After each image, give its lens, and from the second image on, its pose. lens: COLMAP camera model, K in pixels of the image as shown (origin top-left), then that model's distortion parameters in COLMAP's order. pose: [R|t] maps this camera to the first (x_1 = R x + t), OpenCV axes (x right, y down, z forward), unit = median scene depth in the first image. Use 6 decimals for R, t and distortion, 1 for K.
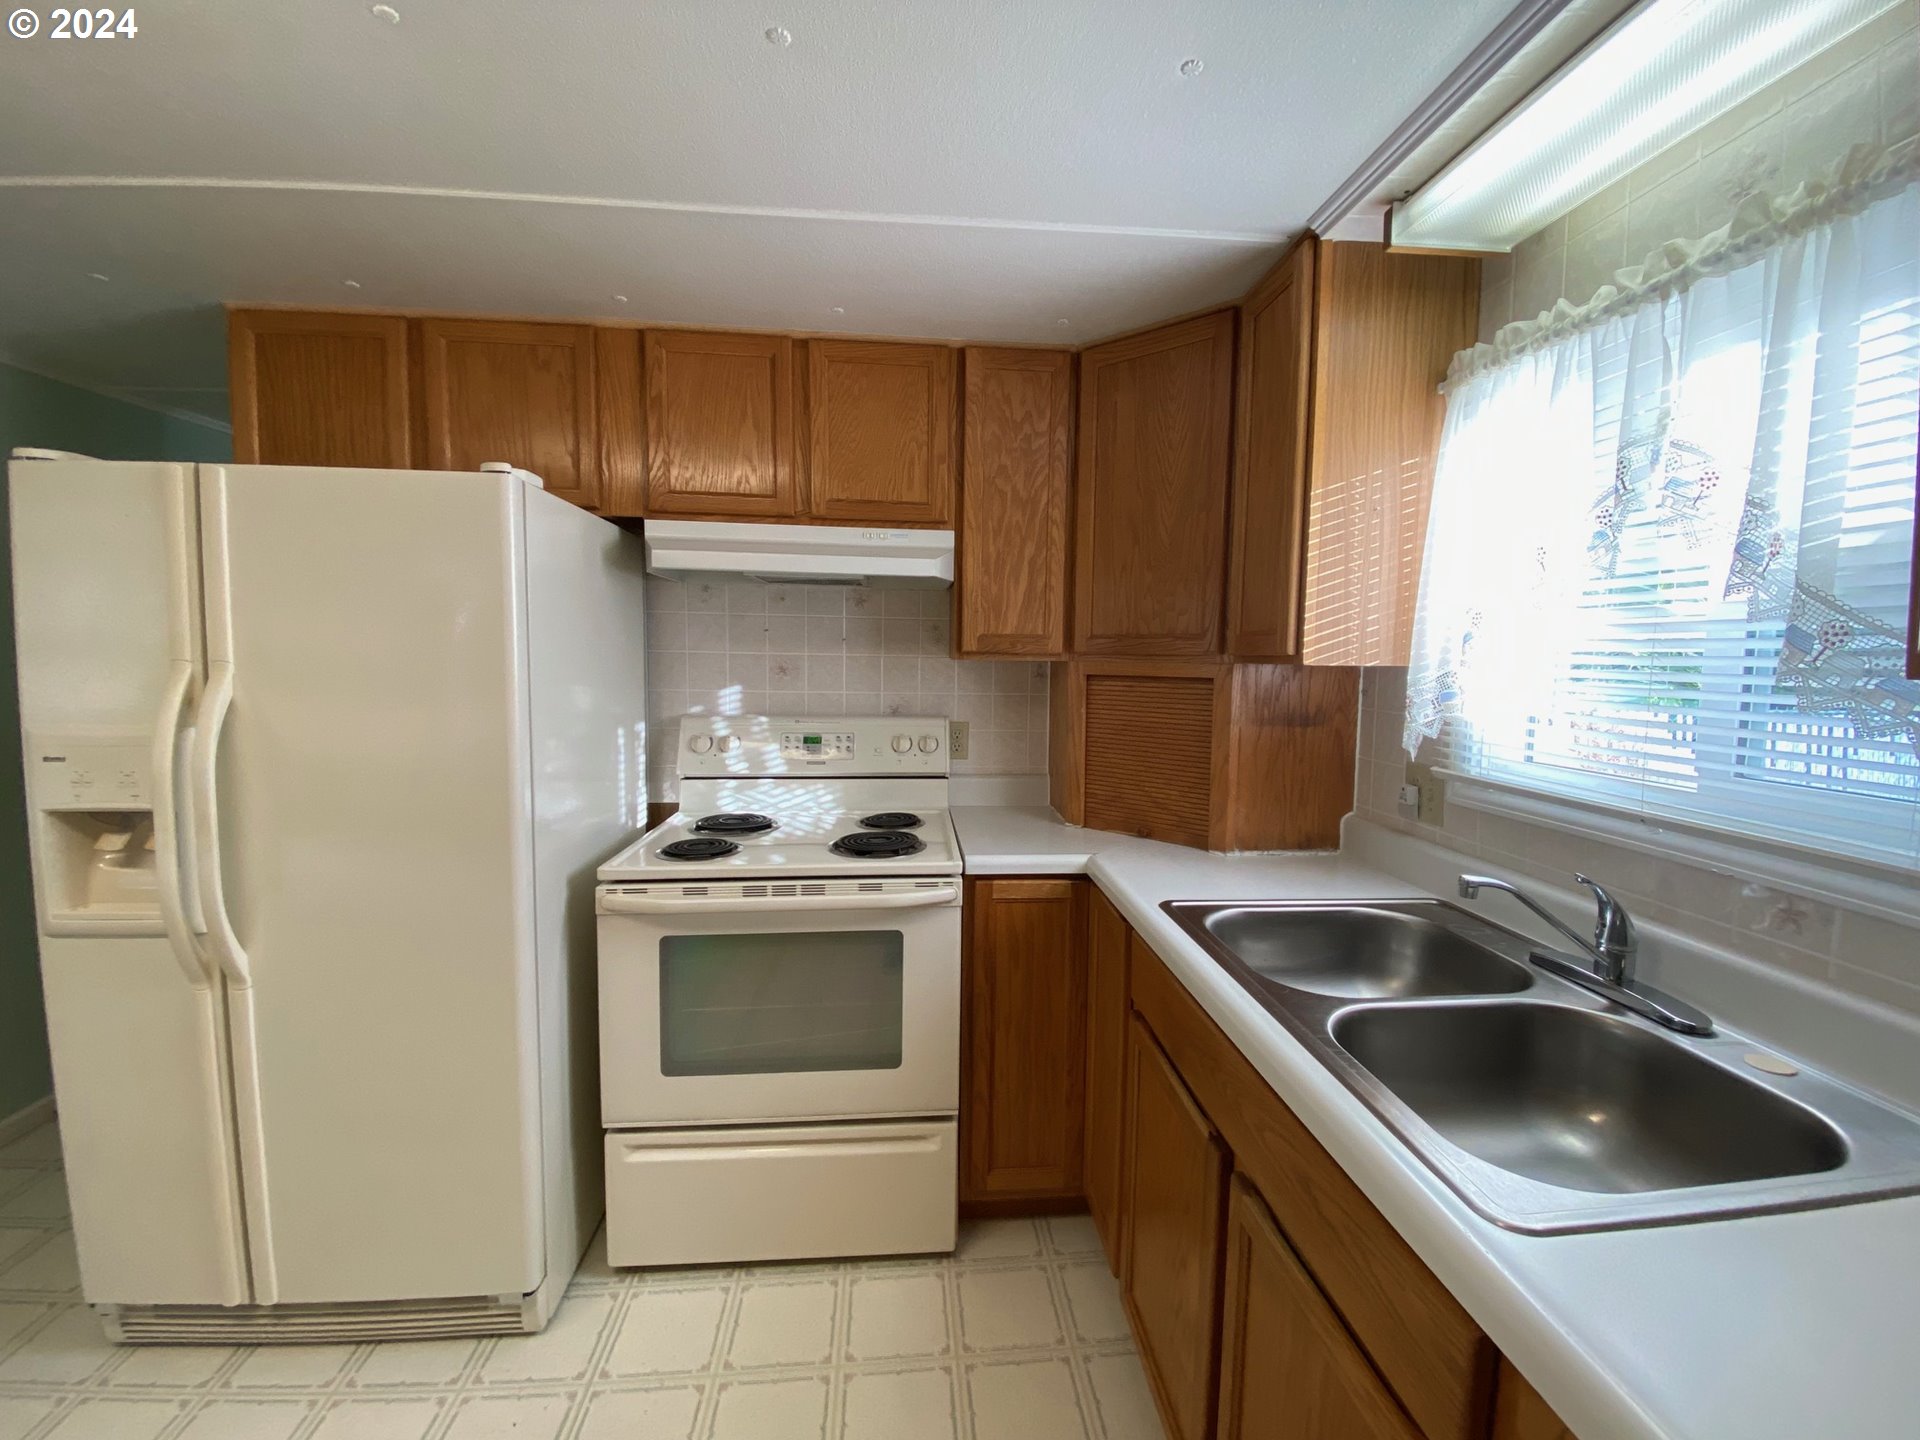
lens RADIAL K [[772.4, 0, 950.3], [0, 772.4, 714.1], [0, 0, 1]] dist [0.001076, -0.009236]
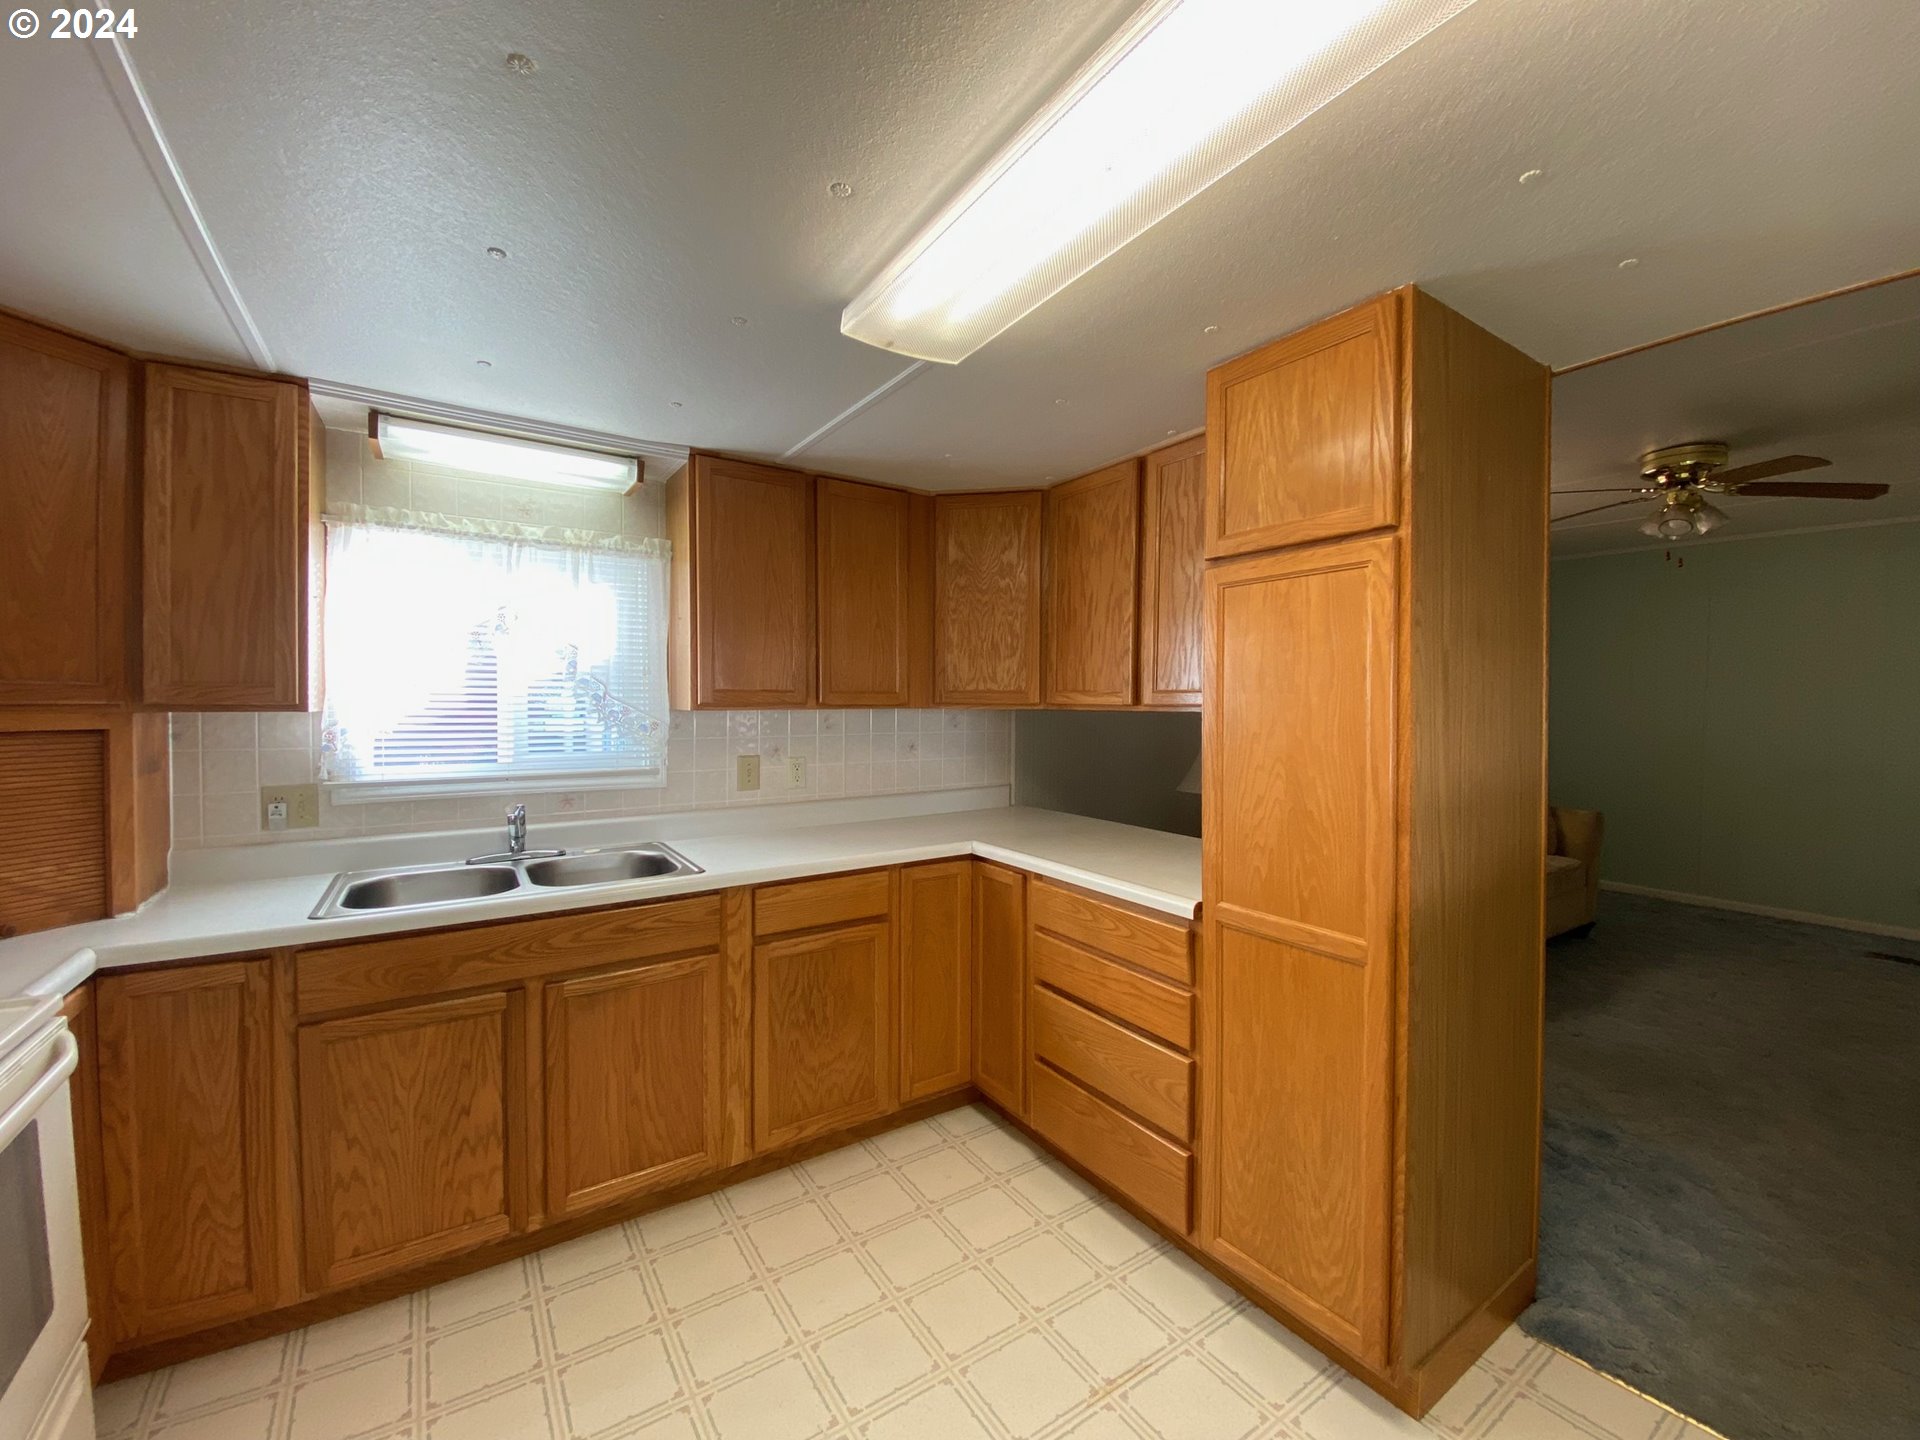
lens RADIAL K [[772.4, 0, 968.4], [0, 772.4, 718.0], [0, 0, 1]] dist [0.001076, -0.009236]
pose [[-0.489399, -0.034399, 0.871381, -1.024014], [0.055437, 0.995973, 0.070453, -0.071639], [-0.870296, 0.082786, -0.485522, 0.574839]]
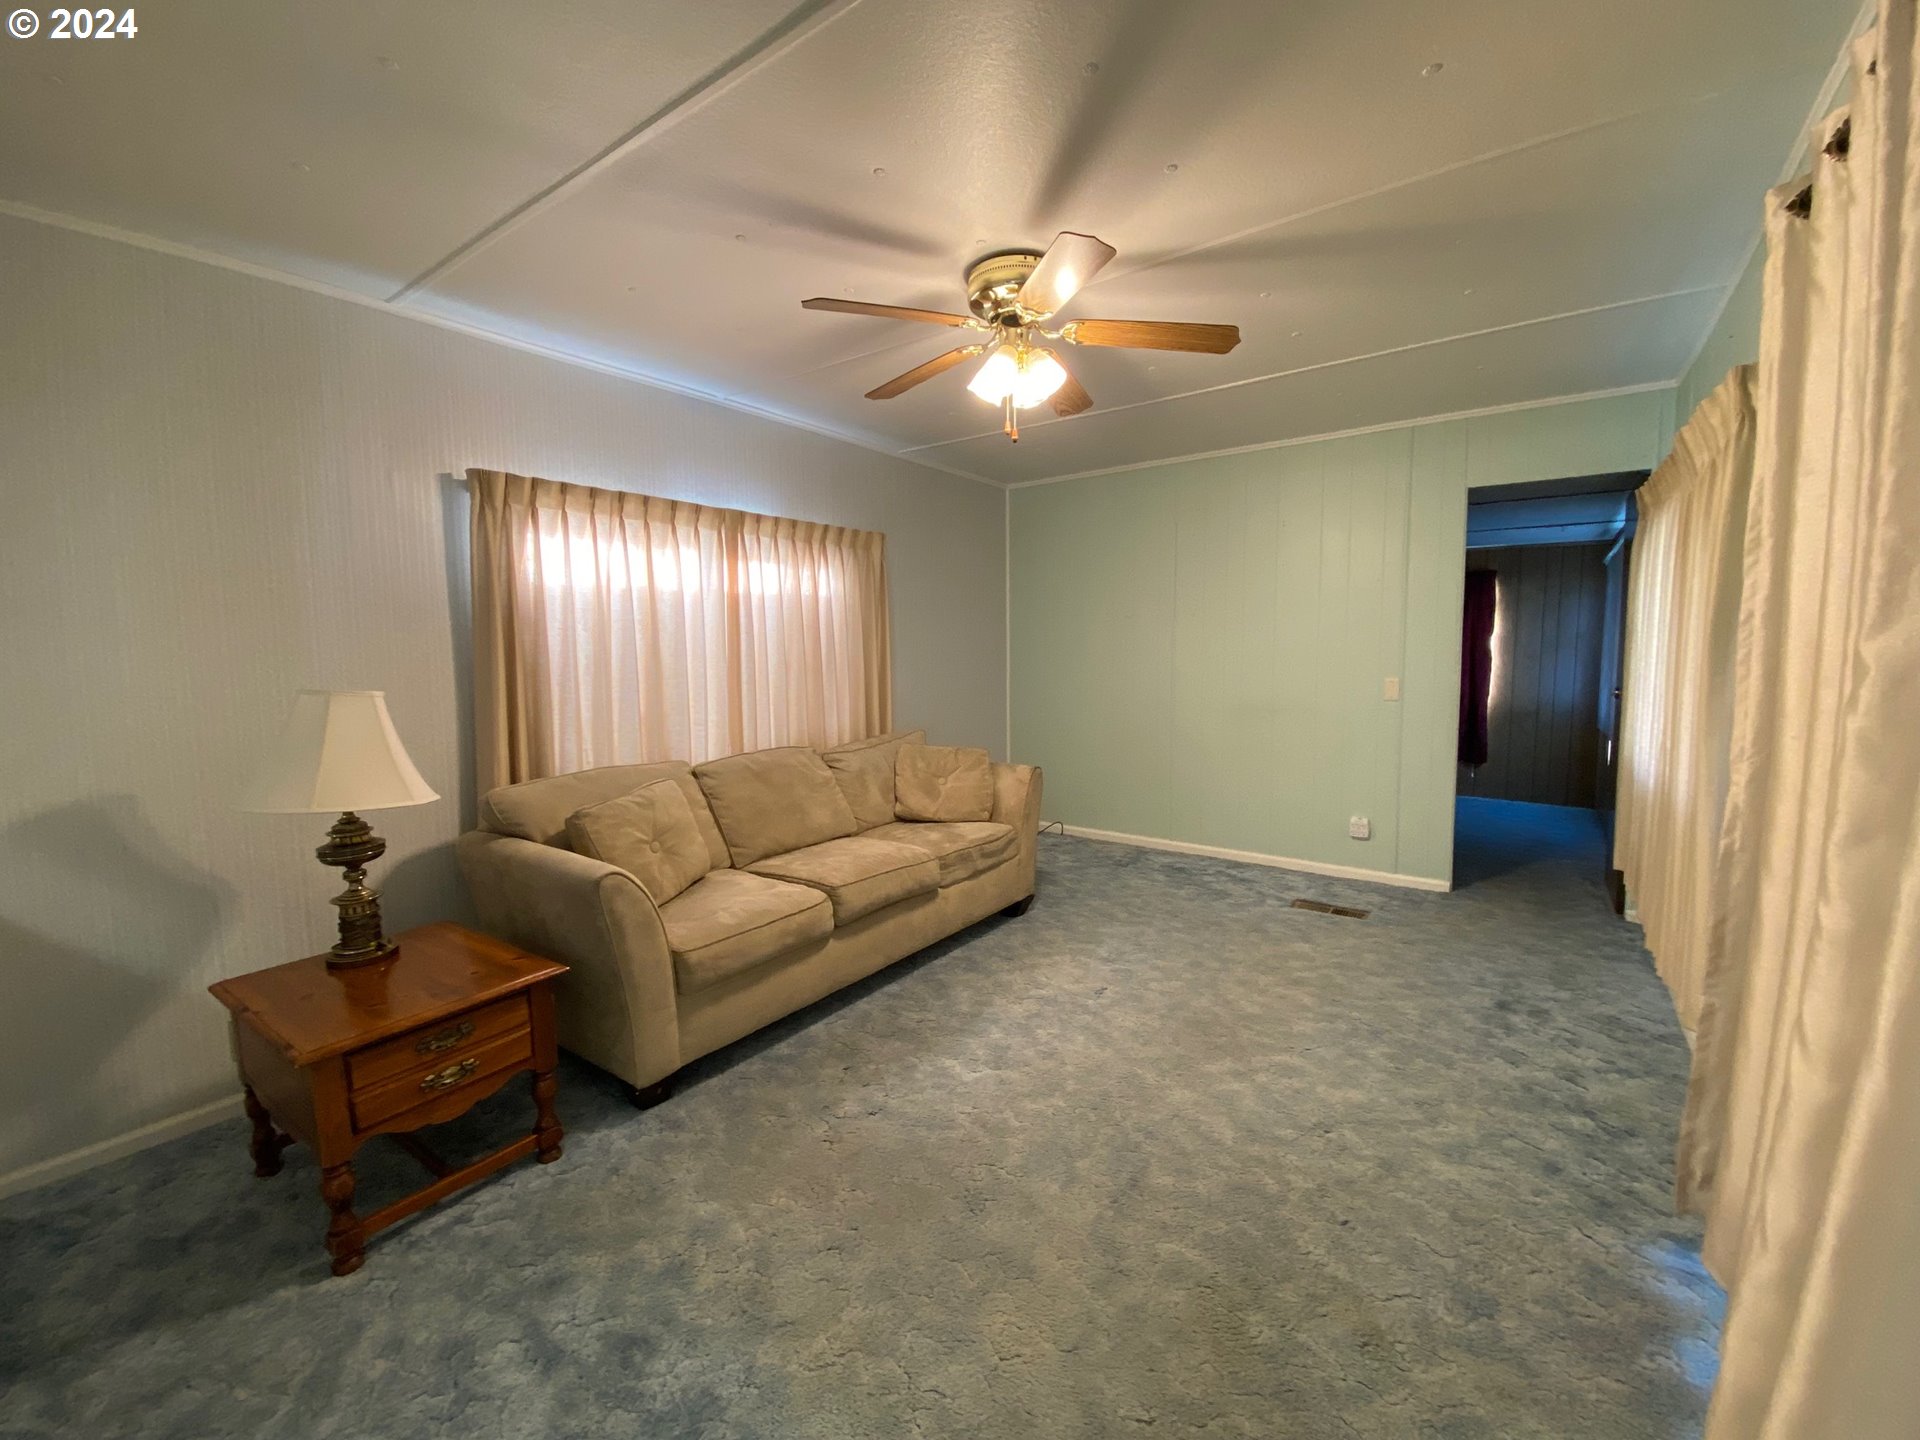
lens RADIAL K [[772.4, 0, 976.0], [0, 772.4, 714.8], [0, 0, 1]] dist [0.001076, -0.009236]
pose [[-0.765445, -0.050555, 0.641512, -1.079858], [0.058828, 0.987237, 0.147994, 0.056308], [-0.640806, 0.151021, -0.752702, -0.805811]]
